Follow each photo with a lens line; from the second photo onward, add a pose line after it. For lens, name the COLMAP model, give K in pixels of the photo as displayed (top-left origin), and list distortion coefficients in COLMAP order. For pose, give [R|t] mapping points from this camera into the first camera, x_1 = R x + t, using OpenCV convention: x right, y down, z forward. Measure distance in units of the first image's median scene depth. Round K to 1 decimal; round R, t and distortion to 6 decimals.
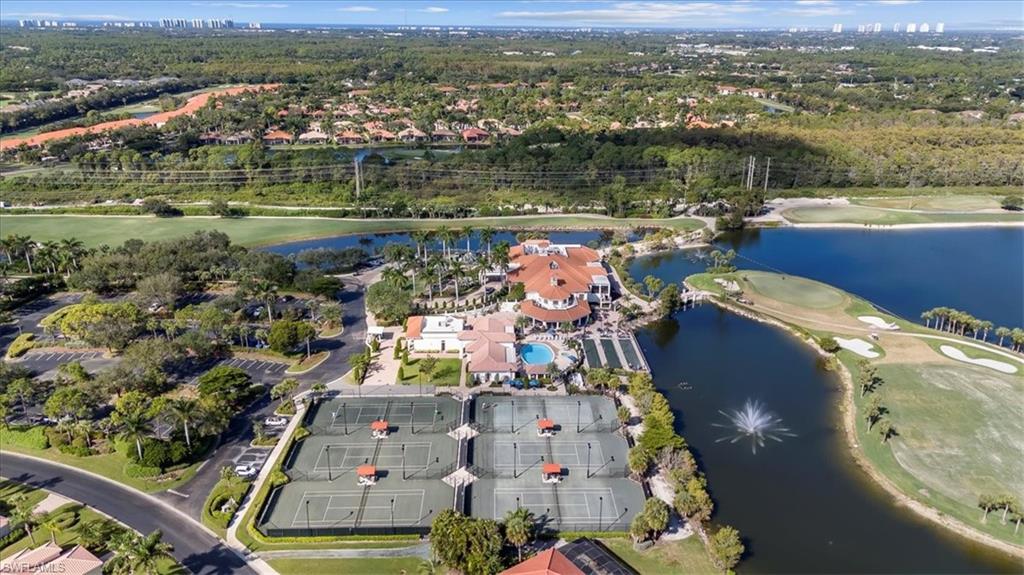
lens RADIAL K [[753.6, 0, 513.5], [0, 753.6, 289.9], [0, 0, 1]] dist [0.068835, -0.060671]
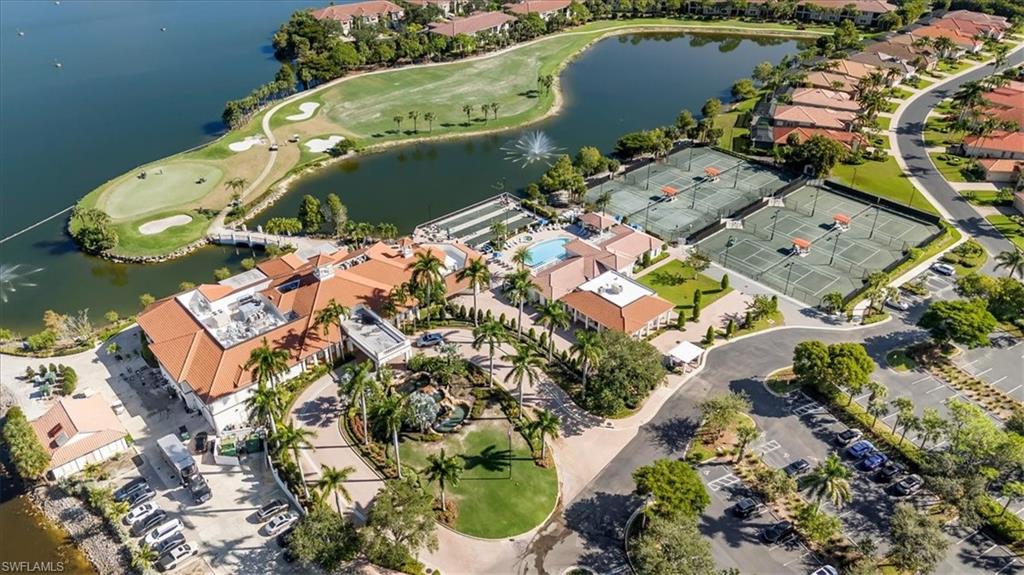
lens RADIAL K [[753.6, 0, 513.5], [0, 753.6, 289.9], [0, 0, 1]] dist [0.068835, -0.060671]
pose [[-0.640863, -0.423172, 0.640484, -0.230407], [0.250387, 0.673480, 0.695508, -0.221321], [-0.725673, 0.606094, -0.325651, 0.625306]]
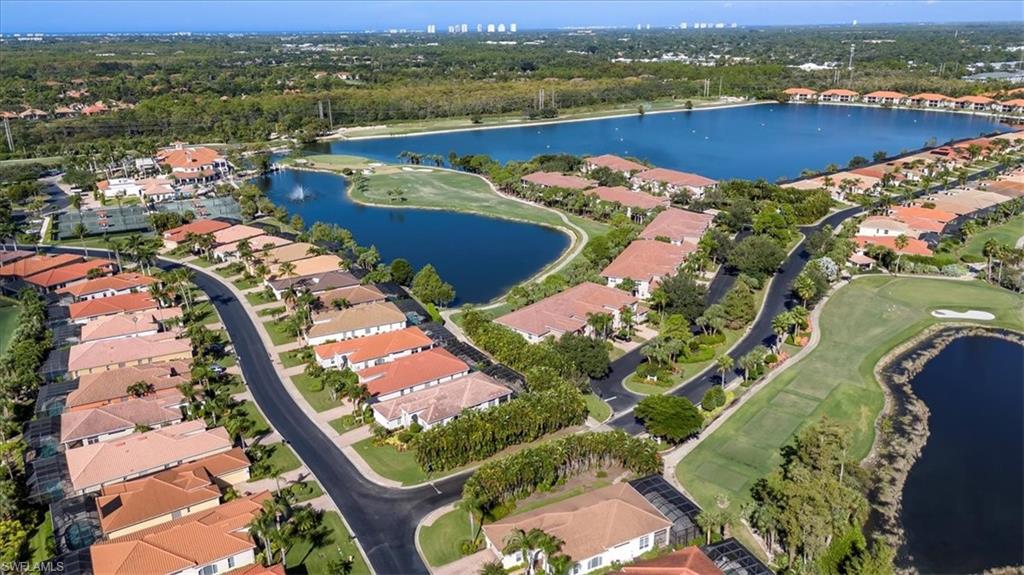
lens RADIAL K [[753.6, 0, 513.5], [0, 753.6, 289.9], [0, 0, 1]] dist [0.068835, -0.060671]
pose [[0.888311, -0.169977, 0.426628, -0.042347], [0.171668, 0.984539, 0.034819, 0.183736], [-0.425950, 0.042308, 0.903757, -0.448854]]
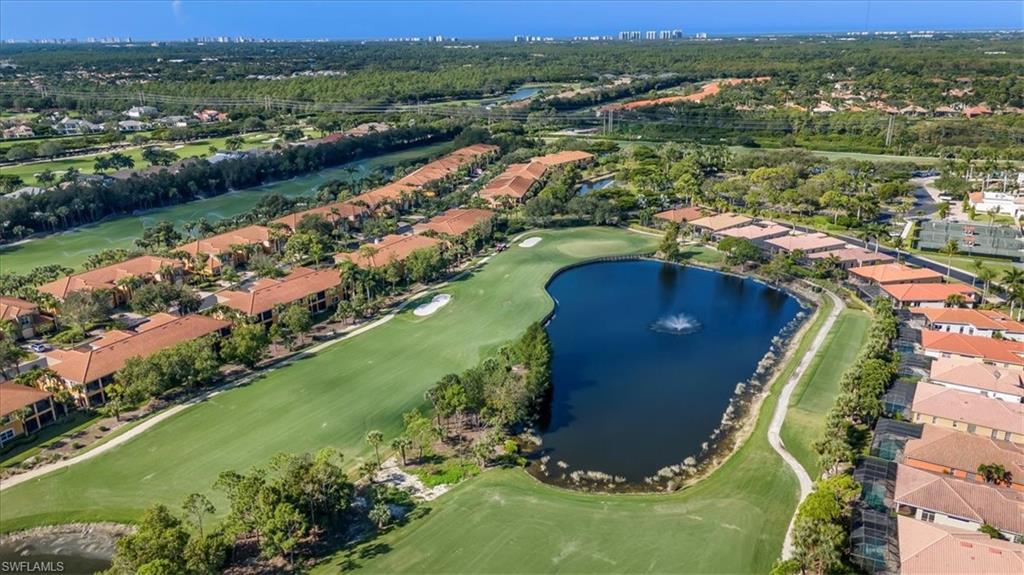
lens RADIAL K [[753.6, 0, 513.5], [0, 753.6, 289.9], [0, 0, 1]] dist [0.068835, -0.060671]
pose [[0.863964, 0.143469, -0.482682, -0.080791], [-0.149344, 0.988431, 0.026479, 0.162686], [0.480897, 0.049208, 0.875395, -0.388339]]
